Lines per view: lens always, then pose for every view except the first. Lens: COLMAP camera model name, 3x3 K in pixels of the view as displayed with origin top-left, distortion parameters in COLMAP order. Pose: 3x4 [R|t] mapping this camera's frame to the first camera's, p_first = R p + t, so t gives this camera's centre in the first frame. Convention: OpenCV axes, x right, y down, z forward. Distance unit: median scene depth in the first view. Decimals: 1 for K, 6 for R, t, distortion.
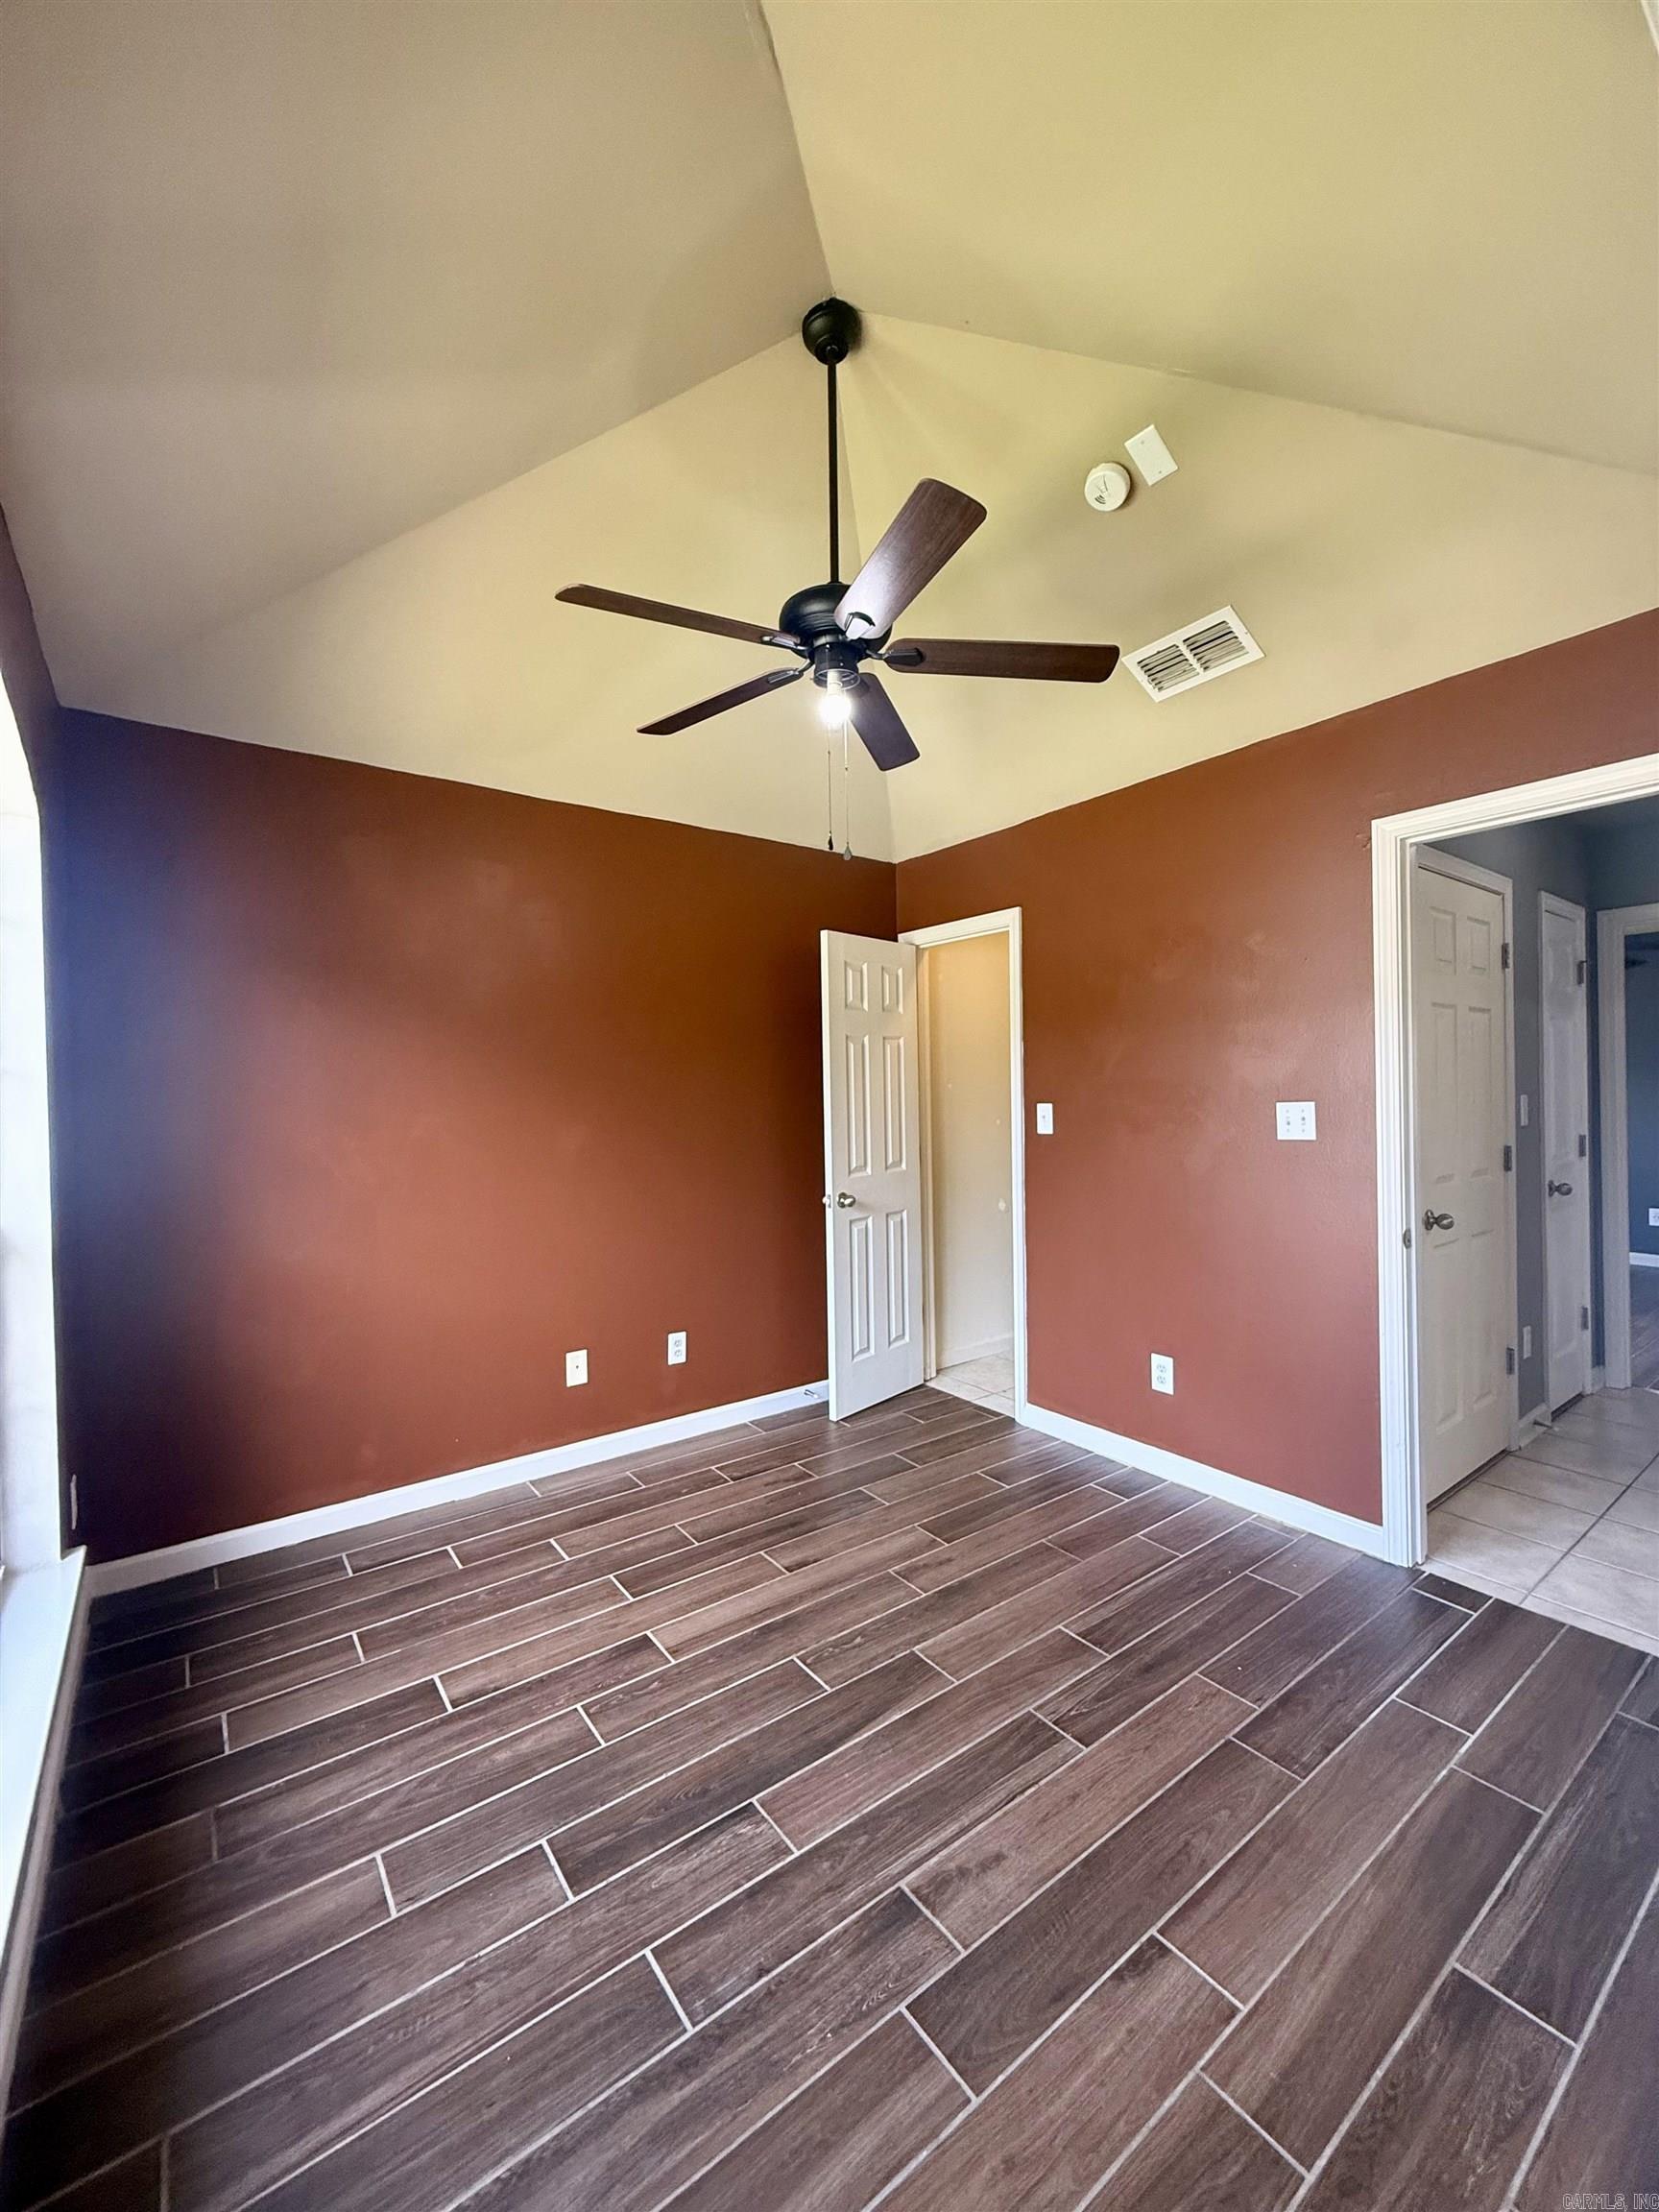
lens RADIAL K [[881.1, 0, 829.0], [0, 881.1, 1098.8], [0, 0, 1]] dist [0.000242, -0.000038]
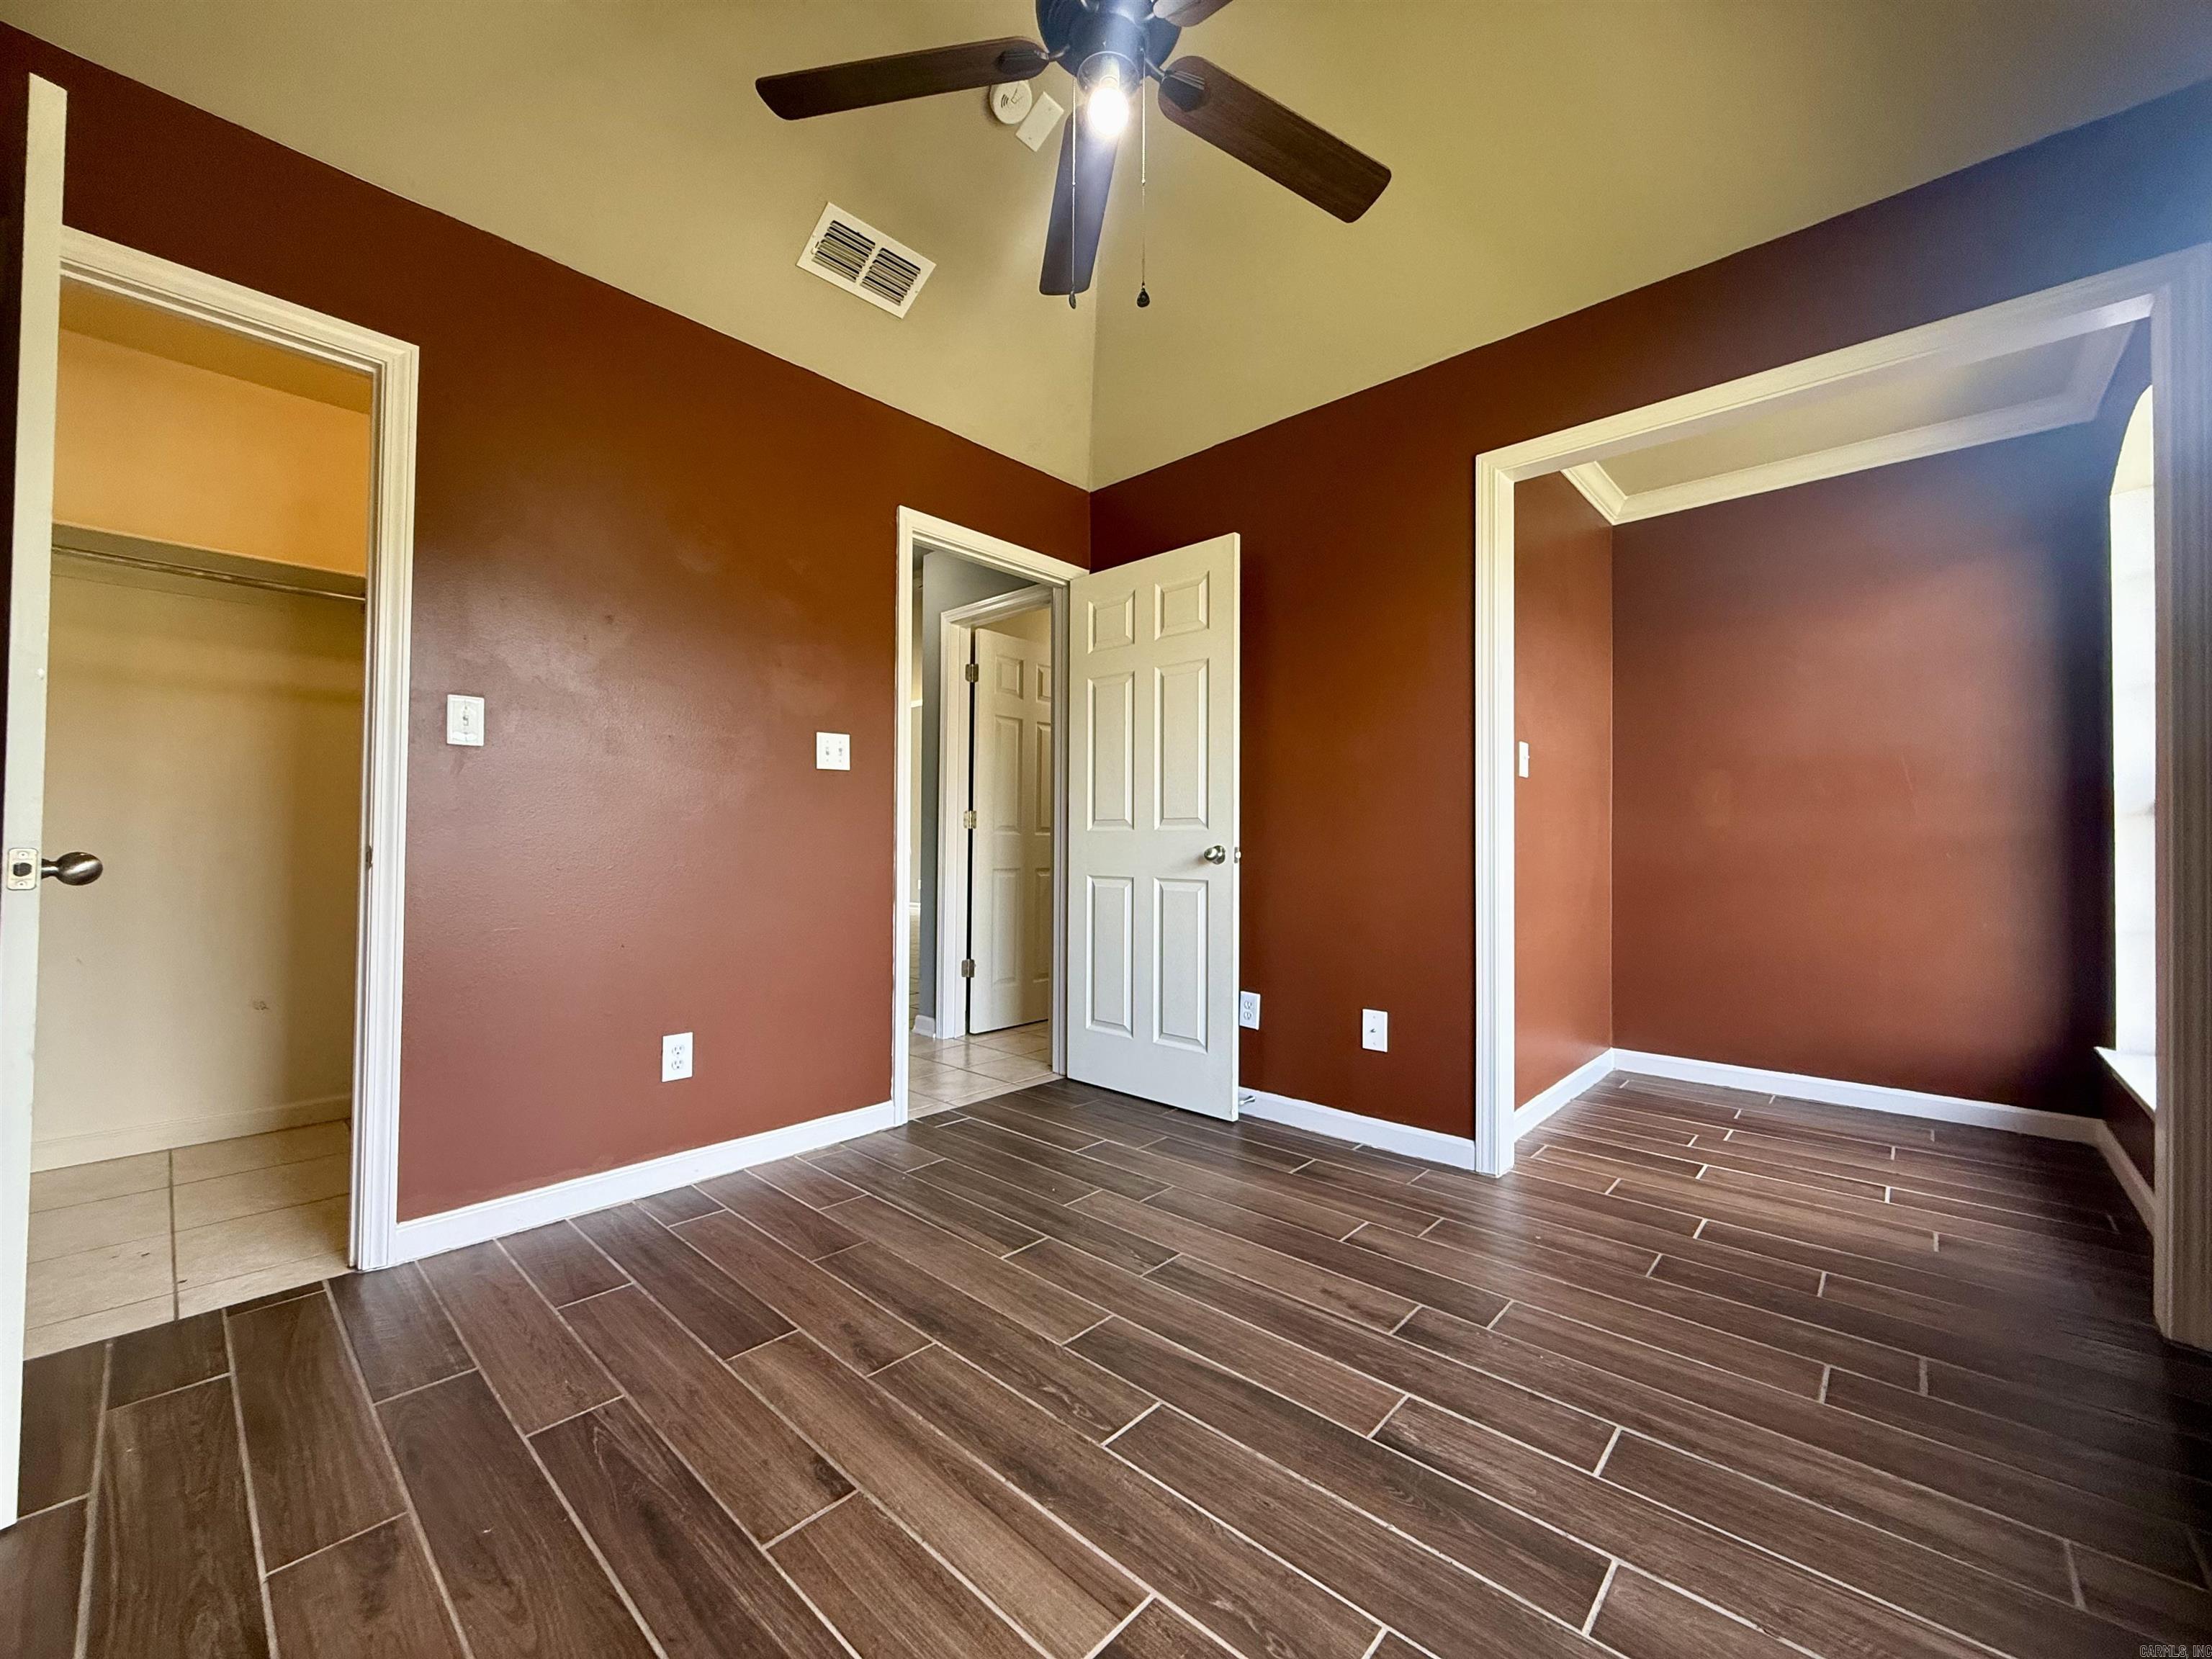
lens RADIAL K [[881.1, 0, 1099.9], [0, 881.1, 828.5], [0, 0, 1]] dist [0.000242, -0.000038]
pose [[-0.188671, 0.032760, 0.981494, -0.720390], [0.003679, 0.999460, -0.032653, 0.197809], [-0.982033, -0.002550, -0.188690, 1.154509]]
